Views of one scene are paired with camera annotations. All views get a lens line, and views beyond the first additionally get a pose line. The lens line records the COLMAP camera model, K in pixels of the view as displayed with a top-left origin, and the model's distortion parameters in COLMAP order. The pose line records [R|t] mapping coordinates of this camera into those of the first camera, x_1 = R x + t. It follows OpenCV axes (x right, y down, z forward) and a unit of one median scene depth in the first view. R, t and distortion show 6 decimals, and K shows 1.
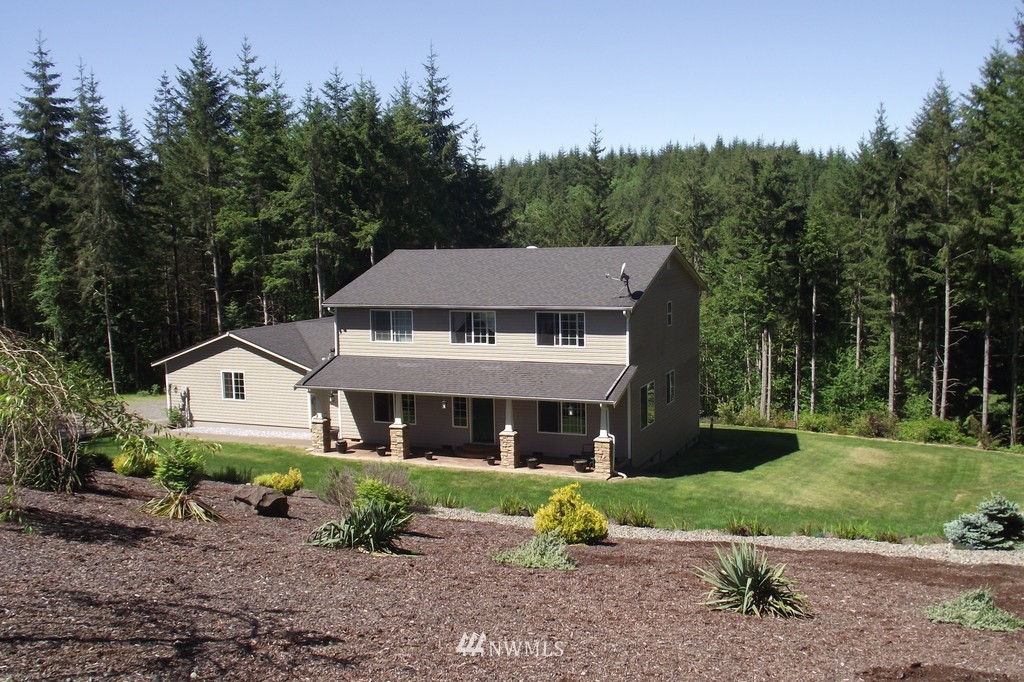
lens RADIAL K [[1072.0, 0, 510.8], [0, 1072.0, 363.9], [0, 0, 1]] dist [-0.085846, 0.000000]
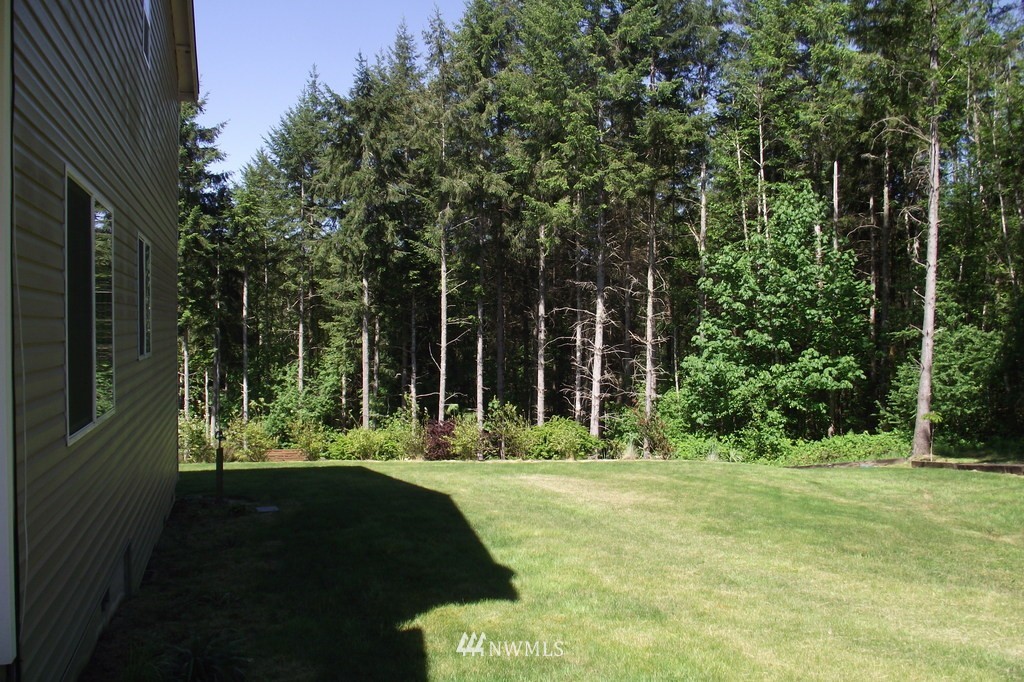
lens RADIAL K [[854.3, 0, 508.4], [0, 854.3, 335.7], [0, 0, 1]] dist [0.003143, 0.010517]
pose [[0.767830, 0.010964, 0.640560, 0.076033], [0.063069, 0.993703, -0.092608, 0.052275], [-0.637542, 0.111507, 0.762303, 0.708112]]
